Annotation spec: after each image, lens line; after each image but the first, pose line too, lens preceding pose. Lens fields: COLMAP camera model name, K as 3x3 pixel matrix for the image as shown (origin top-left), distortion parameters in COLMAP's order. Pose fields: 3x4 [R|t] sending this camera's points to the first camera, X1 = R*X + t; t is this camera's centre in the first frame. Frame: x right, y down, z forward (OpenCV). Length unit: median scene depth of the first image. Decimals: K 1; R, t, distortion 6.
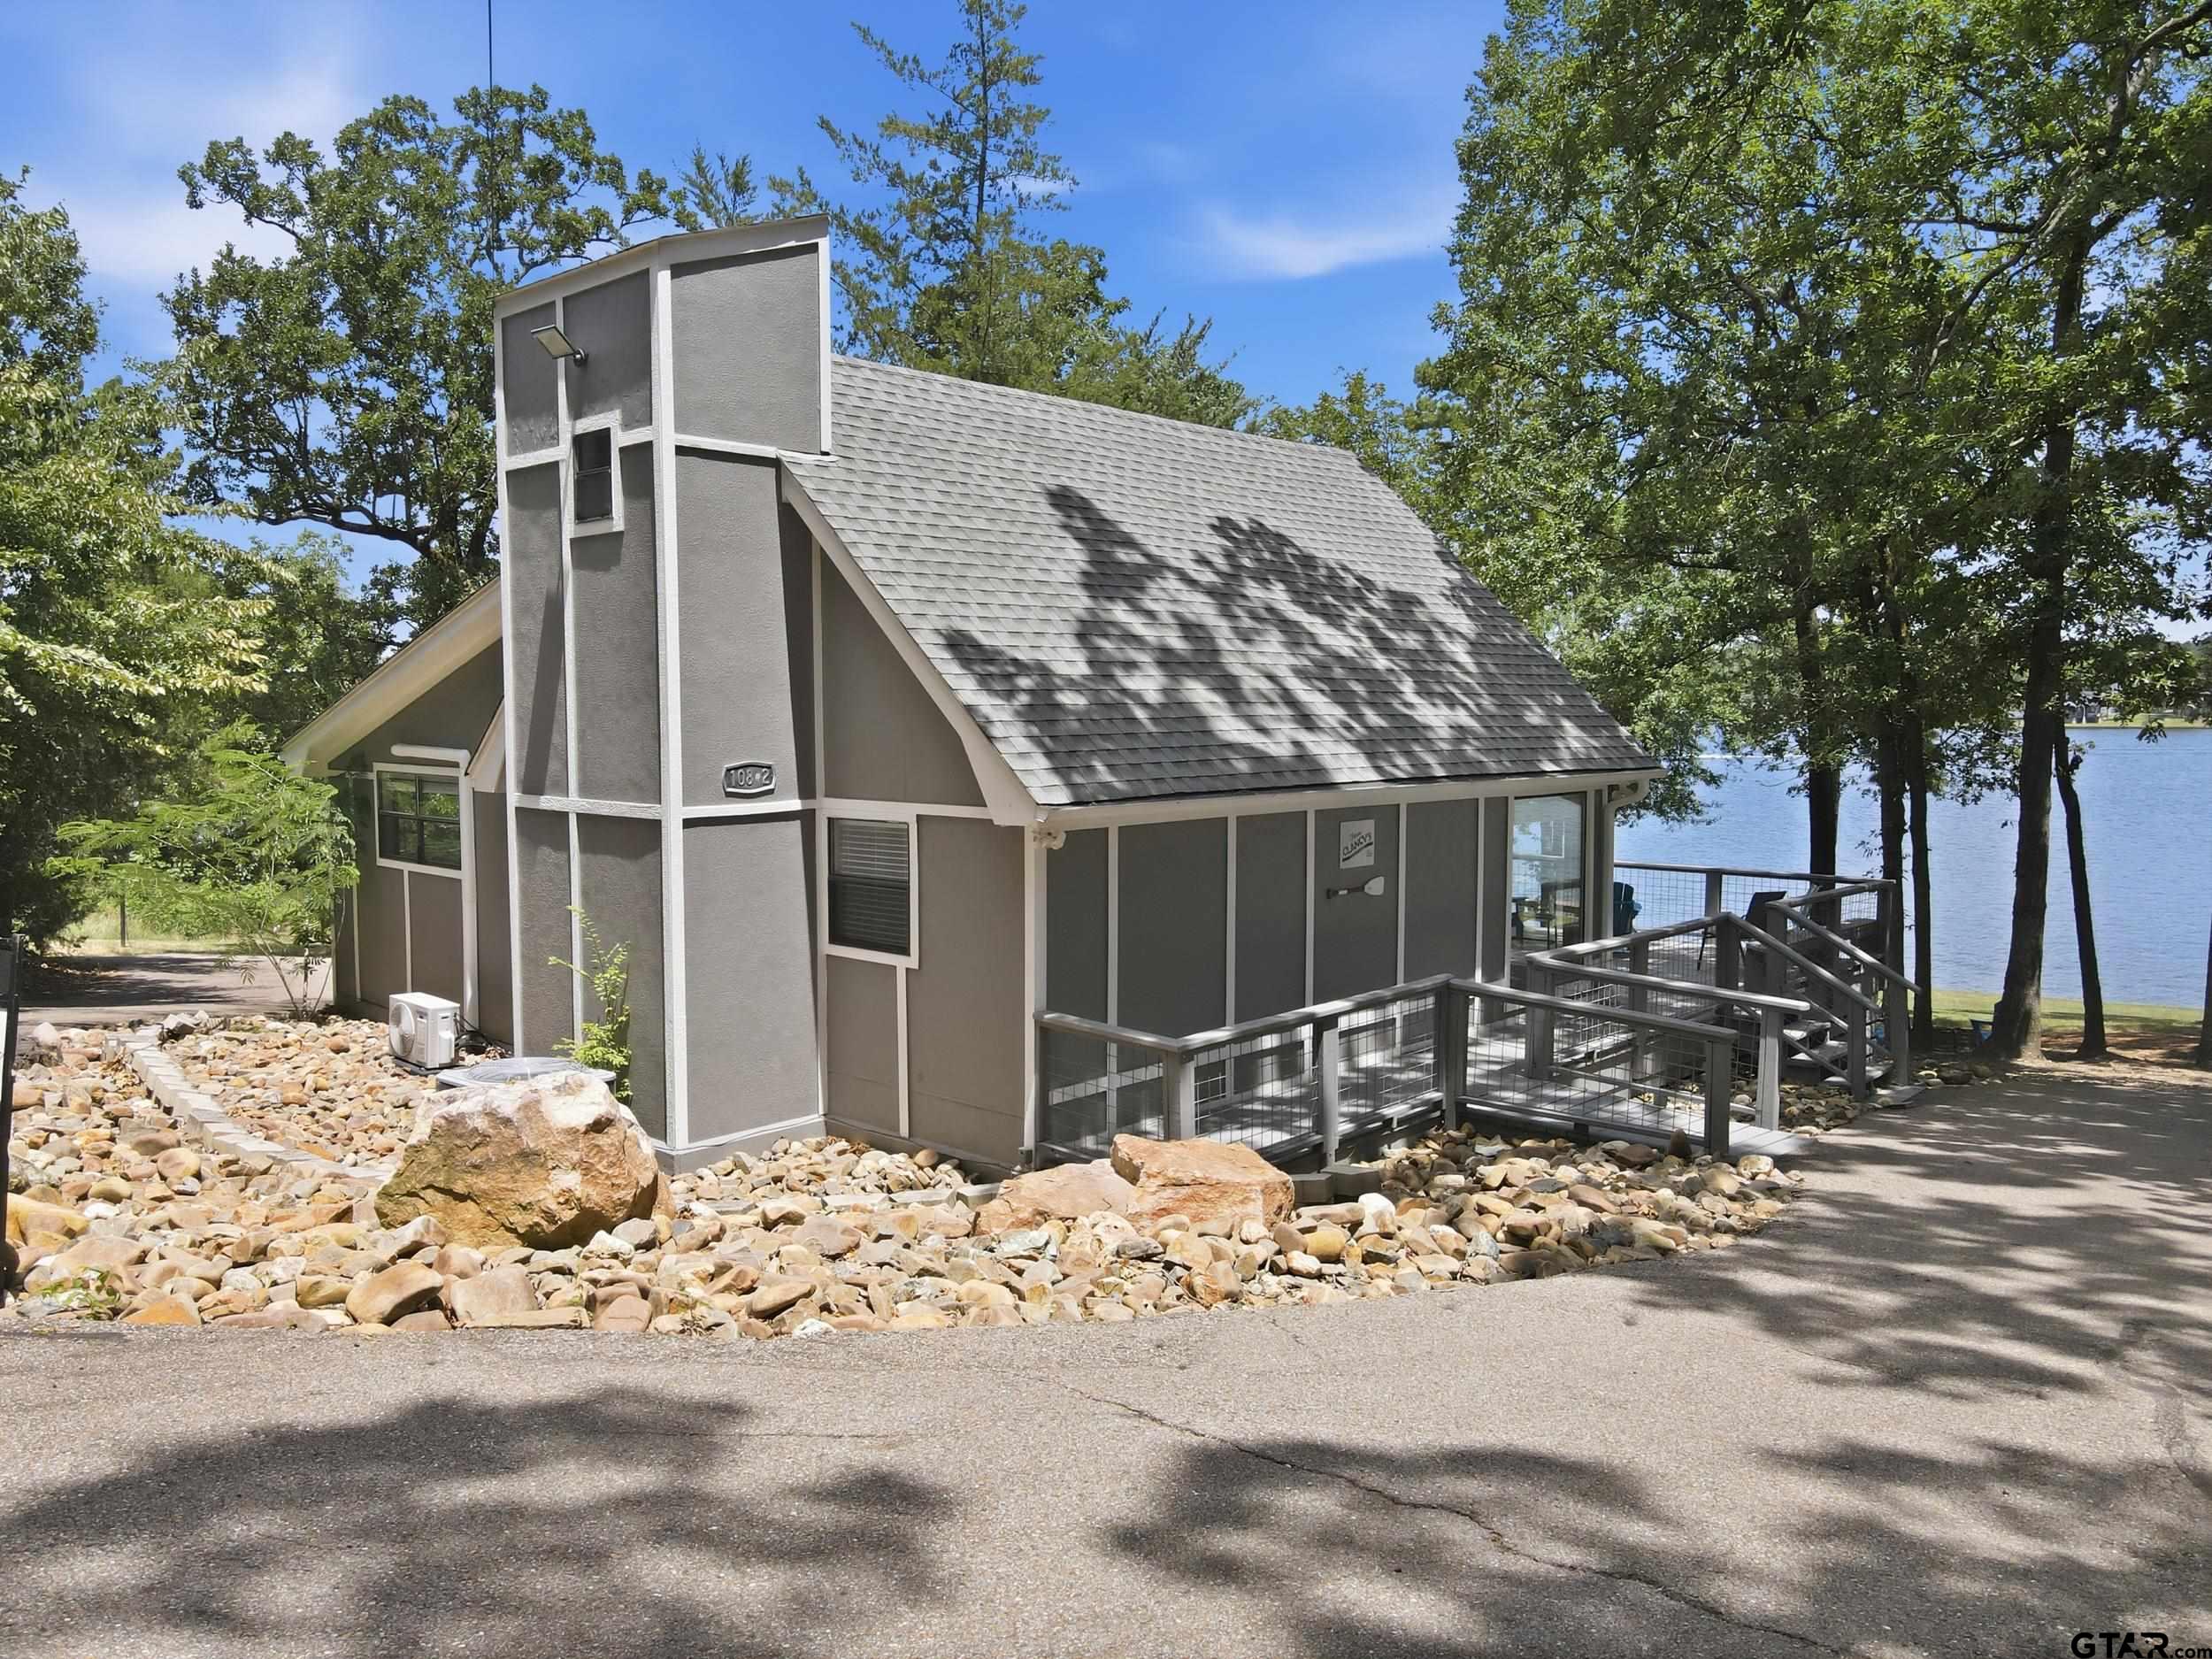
lens RADIAL K [[1599.5, 0, 1106.0], [0, 1599.5, 829.5], [0, 0, 1]] dist [-0.004309, -0.000368]
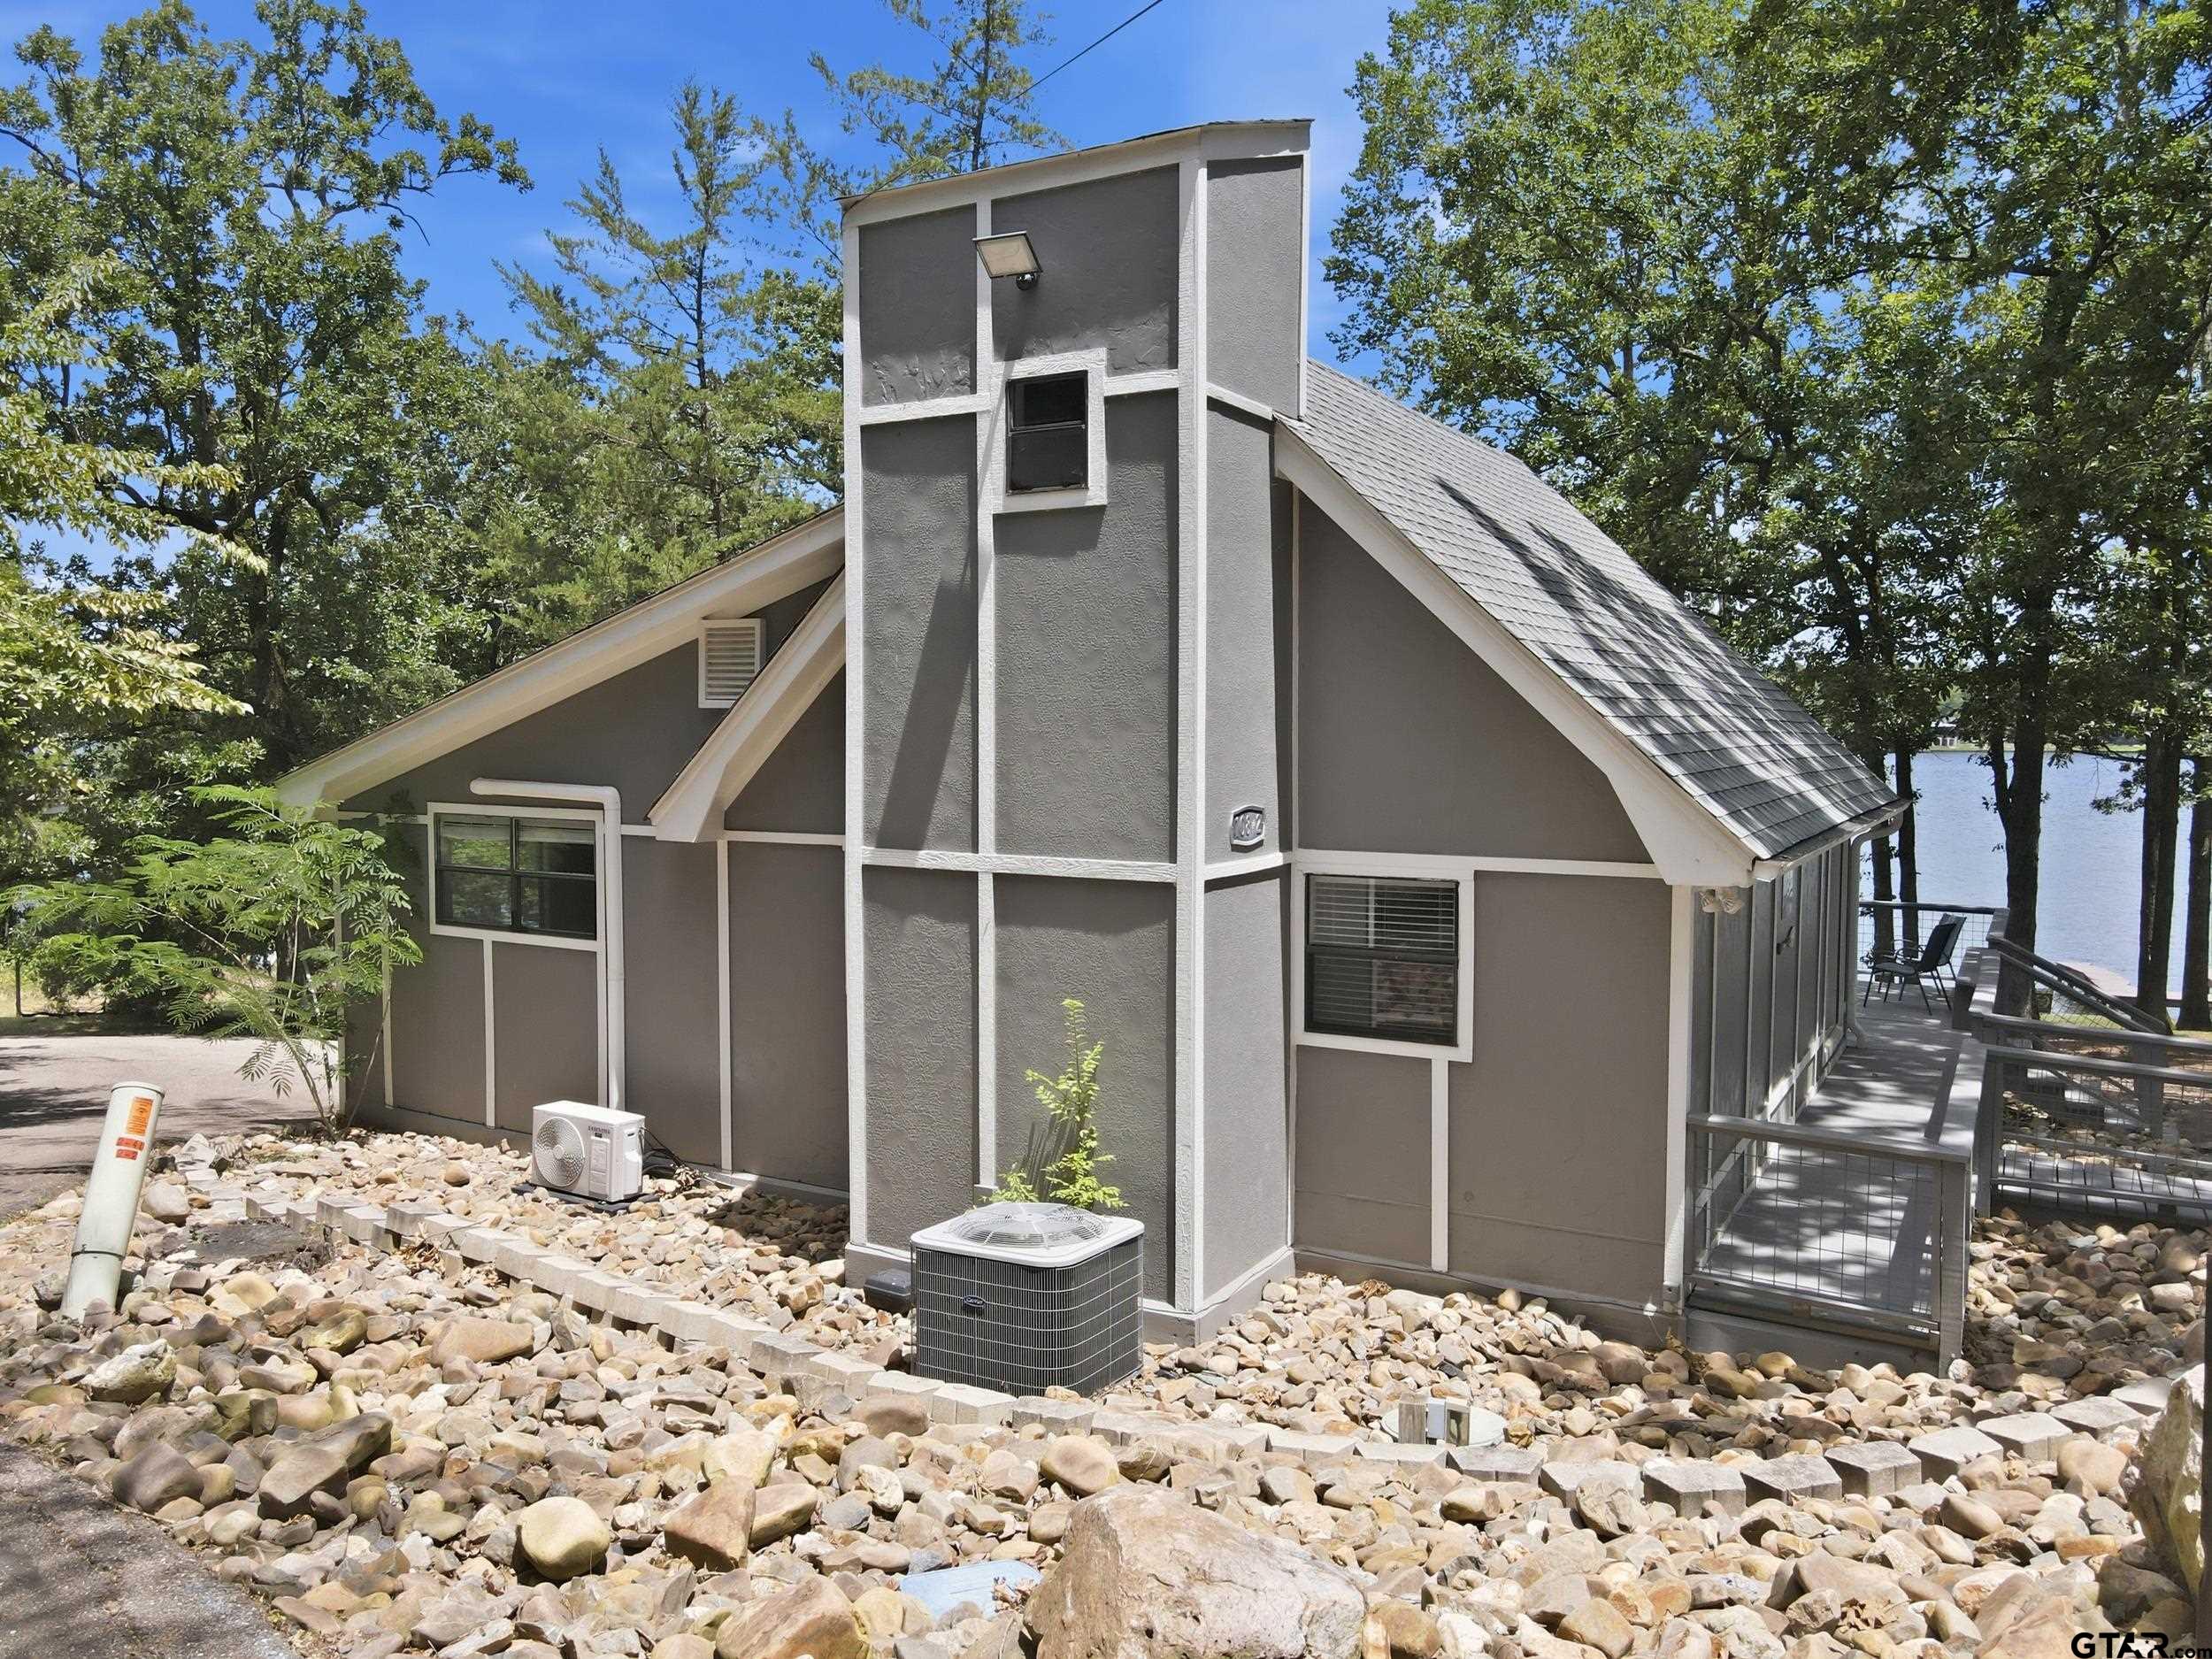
lens RADIAL K [[1599.5, 0, 1106.0], [0, 1599.5, 829.5], [0, 0, 1]] dist [-0.004309, -0.000368]
pose [[0.974686, -0.010467, 0.223333, -0.448090], [0.013499, 0.999836, -0.012054, -0.021402], [-0.223171, 0.014764, 0.974668, 0.241431]]
